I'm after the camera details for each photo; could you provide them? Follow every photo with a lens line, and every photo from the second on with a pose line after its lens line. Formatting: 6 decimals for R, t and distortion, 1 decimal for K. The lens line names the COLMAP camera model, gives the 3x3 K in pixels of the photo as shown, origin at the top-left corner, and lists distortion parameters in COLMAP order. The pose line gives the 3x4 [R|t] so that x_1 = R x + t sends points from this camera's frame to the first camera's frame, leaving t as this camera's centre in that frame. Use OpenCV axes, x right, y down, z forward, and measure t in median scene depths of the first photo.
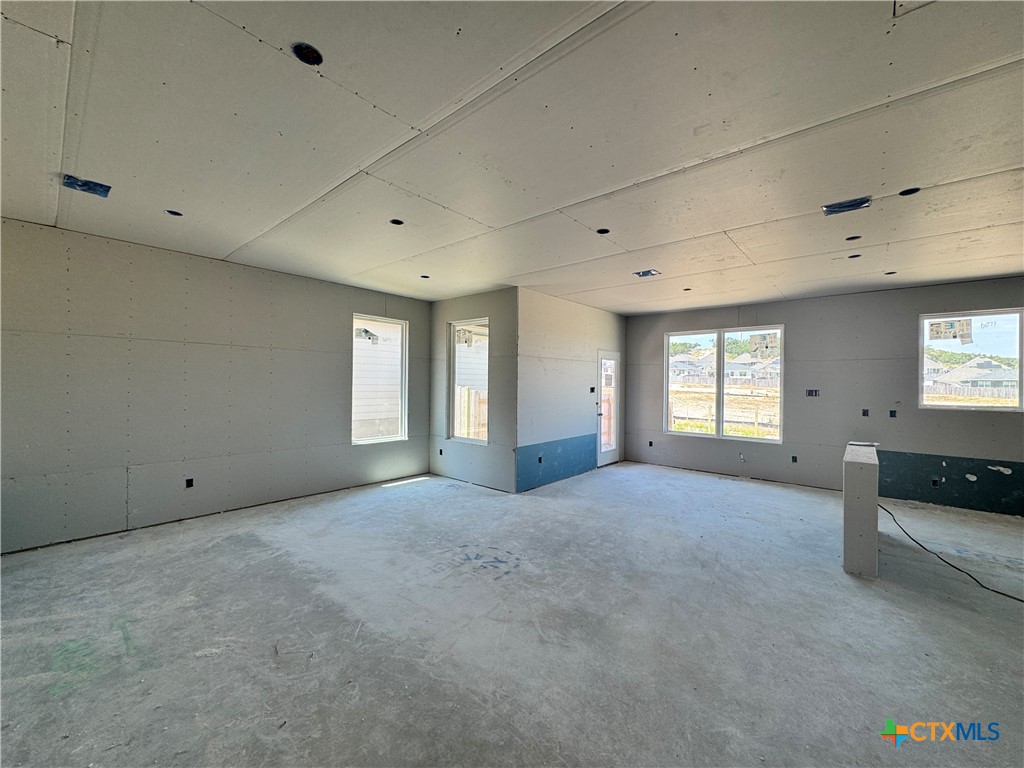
lens RADIAL K [[408.3, 0, 514.0], [0, 408.3, 387.3], [0, 0, 1]] dist [-0.001311, 0.000254]
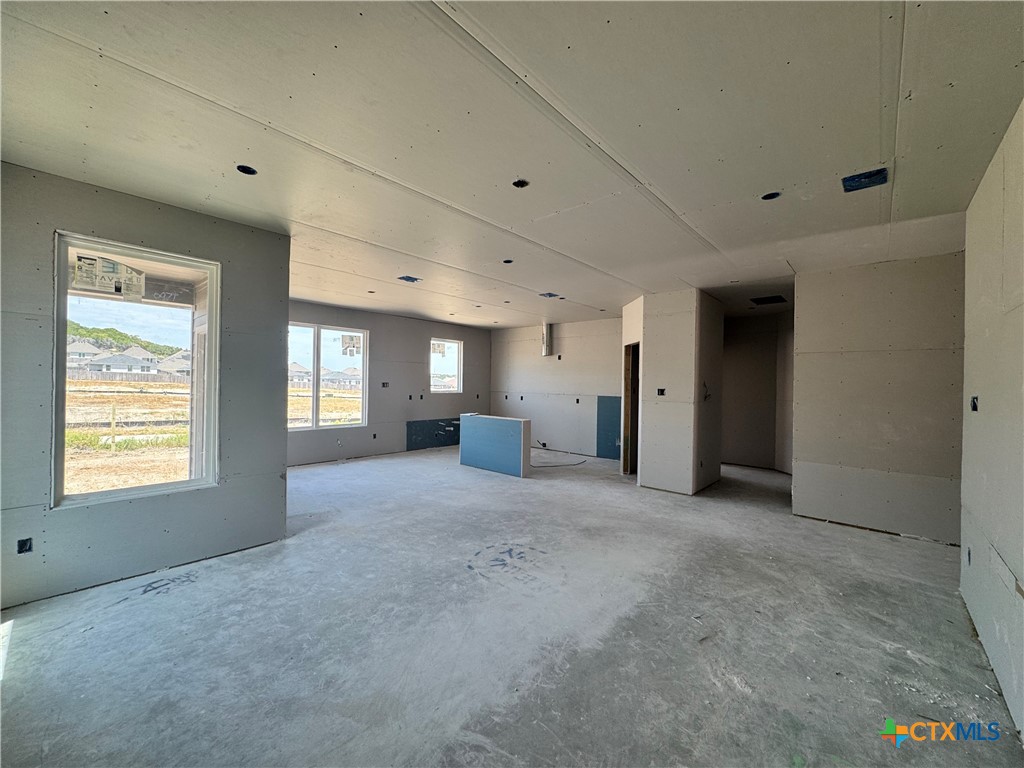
lens RADIAL K [[408.3, 0, 513.6], [0, 408.3, 380.3], [0, 0, 1]] dist [-0.001311, 0.000254]
pose [[0.017647, -0.004454, 0.999834, -1.012637], [-0.007587, 0.999961, 0.004588, -0.017182], [-0.999815, -0.007667, 0.017613, 0.910728]]
